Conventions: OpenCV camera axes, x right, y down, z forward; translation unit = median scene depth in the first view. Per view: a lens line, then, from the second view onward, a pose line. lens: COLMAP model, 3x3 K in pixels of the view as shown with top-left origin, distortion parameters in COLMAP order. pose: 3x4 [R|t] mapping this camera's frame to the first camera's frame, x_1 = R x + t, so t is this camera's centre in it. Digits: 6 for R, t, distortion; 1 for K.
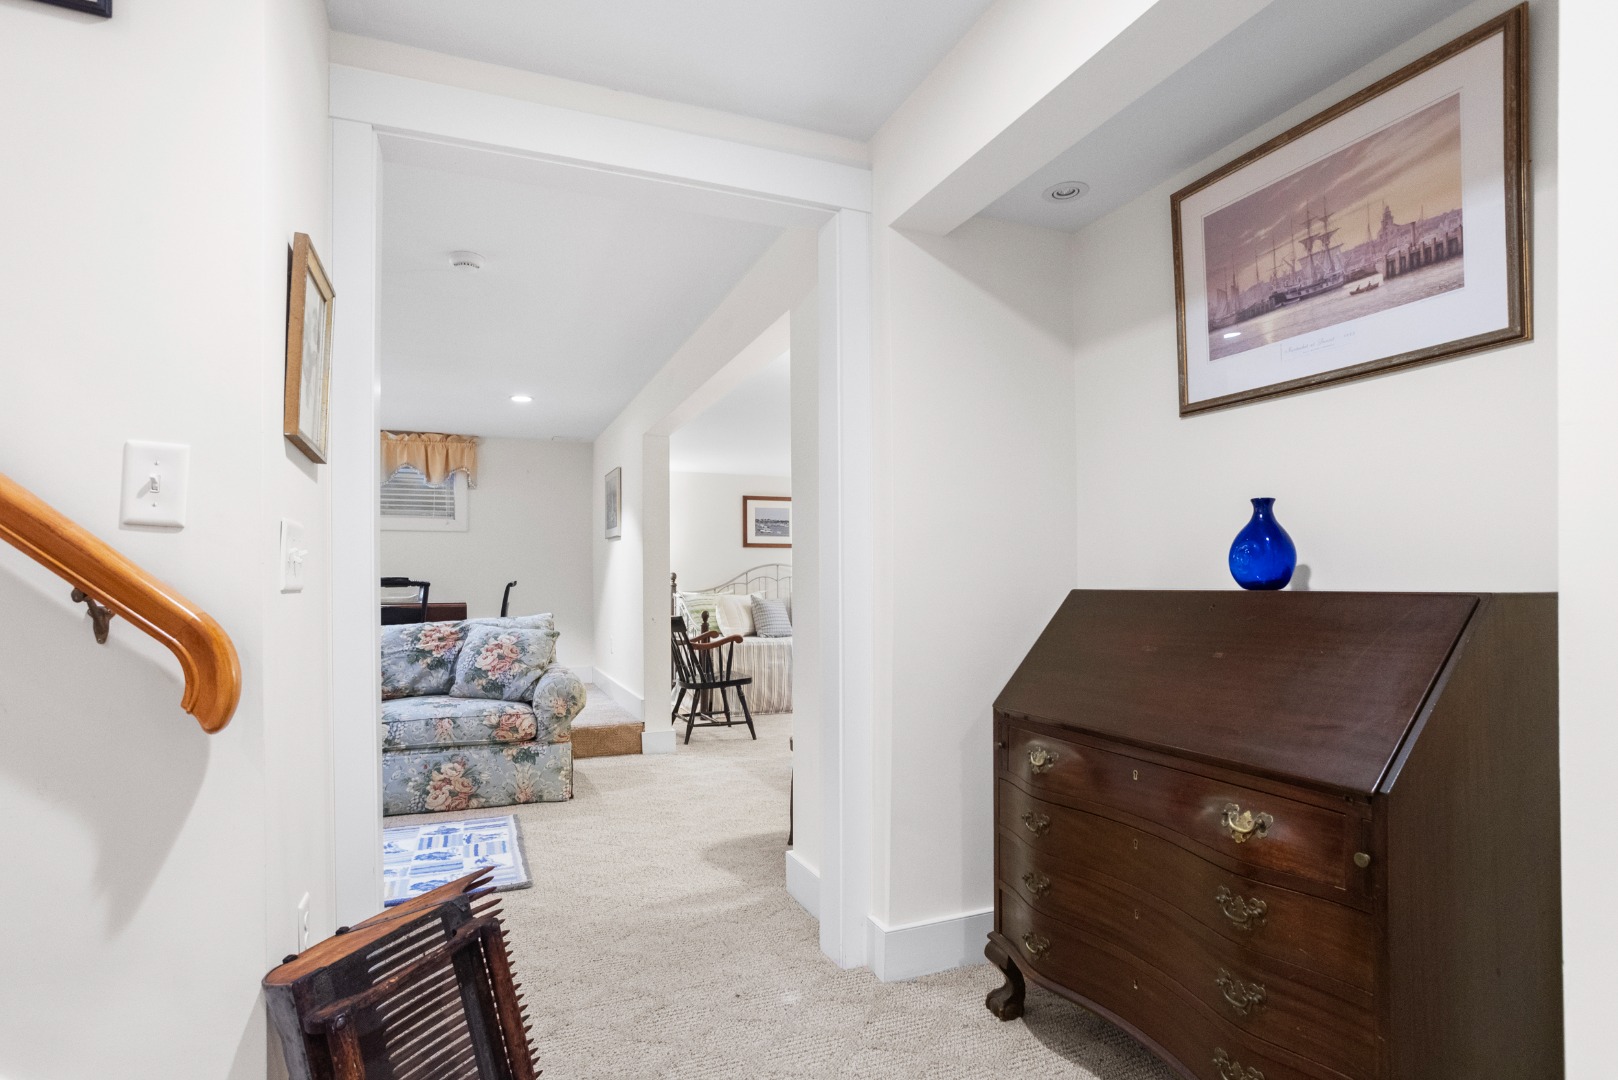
lens RADIAL K [[779.0, 0, 811.9], [0, 779.0, 553.1], [0, 0, 1]] dist [-0.060754, 0.034339]
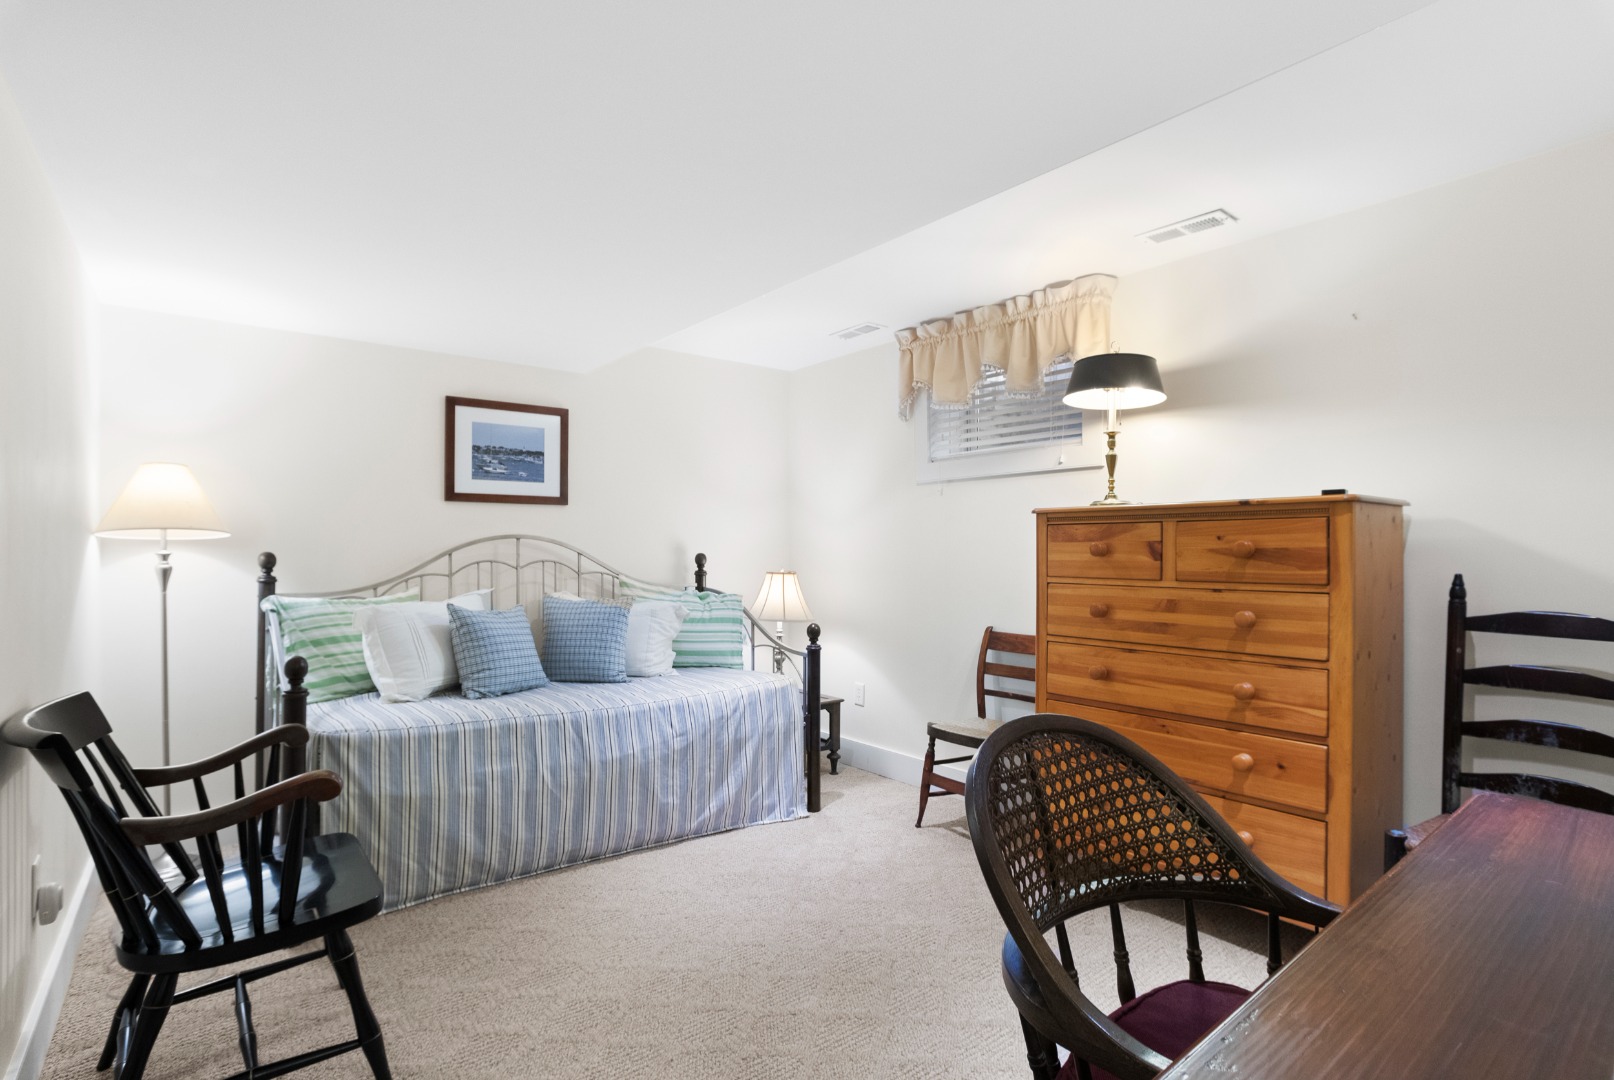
lens RADIAL K [[777.0, 0, 809.9], [0, 777.0, 553.0], [0, 0, 1]] dist [-0.060754, 0.034339]
pose [[0.964297, 0.007667, 0.264711, 0.006255], [-0.016184, 0.999419, 0.030007, 0.007772], [-0.264327, -0.033220, 0.963861, 0.499678]]
